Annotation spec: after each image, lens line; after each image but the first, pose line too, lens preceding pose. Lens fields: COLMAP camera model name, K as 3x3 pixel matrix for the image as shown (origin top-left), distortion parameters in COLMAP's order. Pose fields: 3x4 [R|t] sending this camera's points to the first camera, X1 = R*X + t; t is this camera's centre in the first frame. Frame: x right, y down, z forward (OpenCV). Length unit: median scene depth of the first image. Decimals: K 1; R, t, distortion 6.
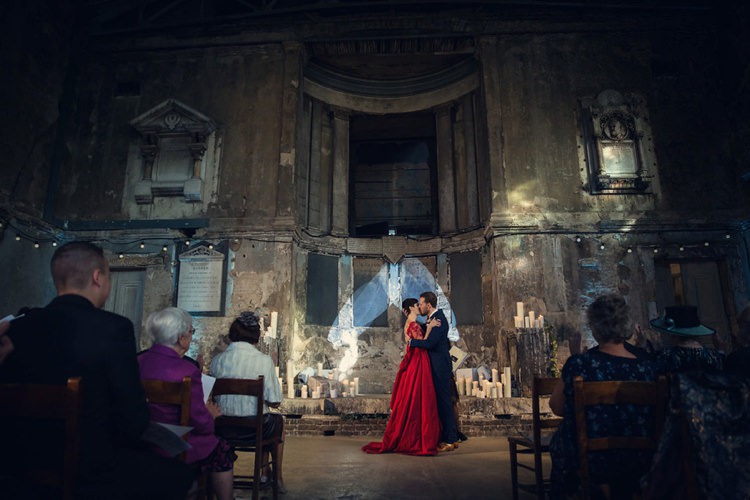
lens RADIAL K [[513.3, 0, 375.0], [0, 513.3, 250.0], [0, 0, 1]] dist [-0.086898, 0.060163]
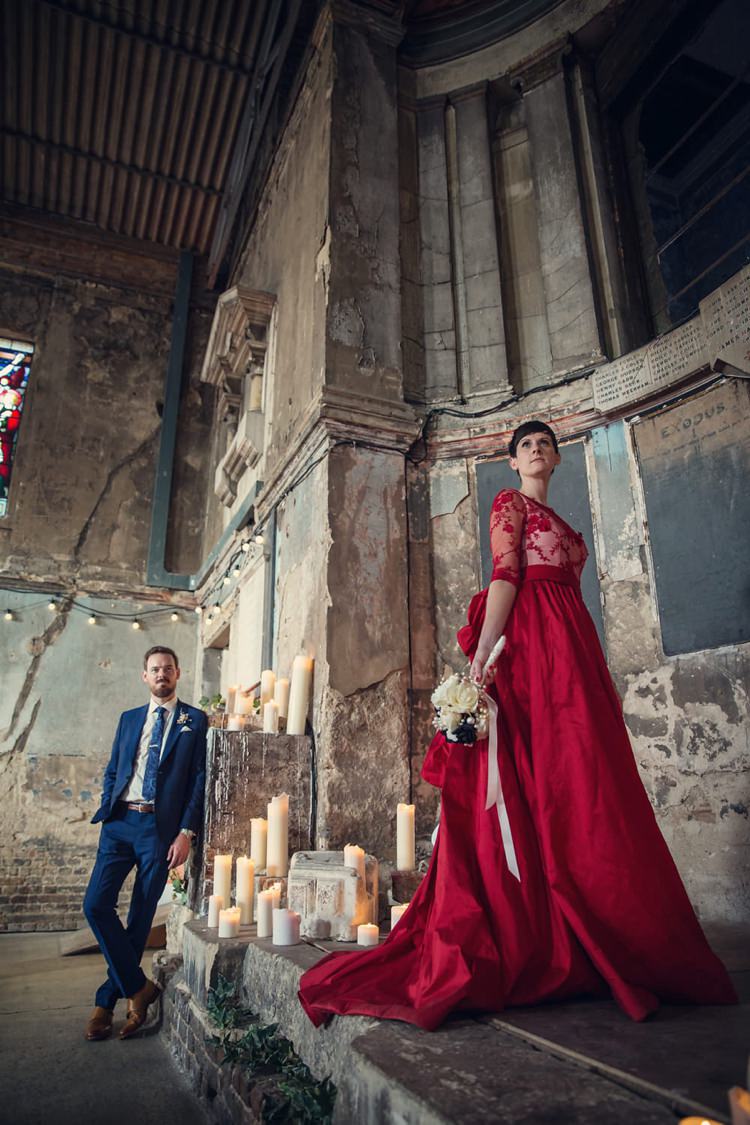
lens RADIAL K [[769.9, 0, 375.0], [0, 769.9, 562.5], [0, 0, 1]] dist [-0.086898, 0.060163]
pose [[0.445608, -0.292643, -0.846046, 0.260995], [0.210040, 0.952858, -0.218962, 0.171209], [0.870240, -0.080132, 0.486068, 0.734819]]
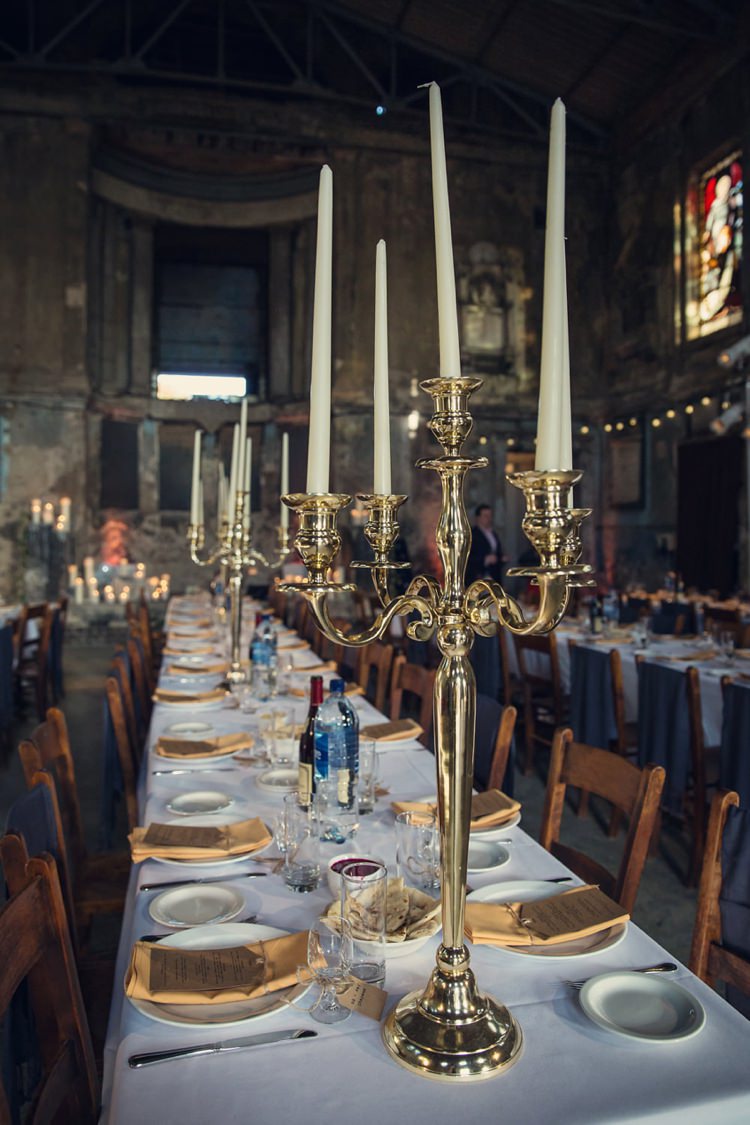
lens RADIAL K [[818.1, 0, 370.7], [0, 818.1, 539.2], [0, 0, 1]] dist [-0.090332, 0.080774]
pose [[0.962718, 0.003449, 0.270485, -0.072209], [-0.069017, 0.969958, 0.233278, -0.138867], [-0.261555, -0.243249, 0.934034, -0.314512]]
